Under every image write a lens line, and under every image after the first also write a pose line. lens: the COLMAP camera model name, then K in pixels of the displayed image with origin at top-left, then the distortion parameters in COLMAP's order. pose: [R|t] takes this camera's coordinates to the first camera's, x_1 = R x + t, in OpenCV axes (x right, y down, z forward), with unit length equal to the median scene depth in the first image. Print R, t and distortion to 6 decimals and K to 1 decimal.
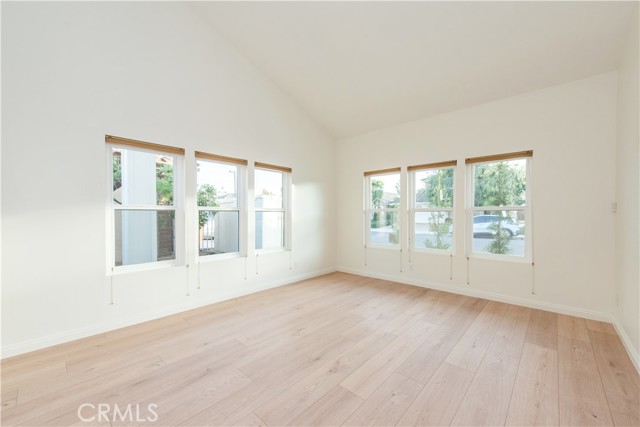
lens RADIAL K [[254.6, 0, 318.4], [0, 254.6, 212.8], [0, 0, 1]] dist [0.009788, -0.002040]
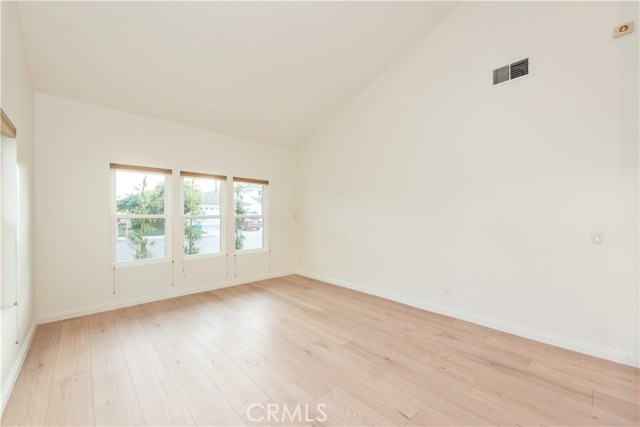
lens RADIAL K [[254.6, 0, 320.6], [0, 254.6, 213.9], [0, 0, 1]] dist [0.009788, -0.002040]
pose [[0.070048, 0.009880, 0.997495, -0.744166], [-0.002748, 0.999949, -0.009711, -0.021313], [-0.997540, -0.002061, 0.070072, 0.564095]]
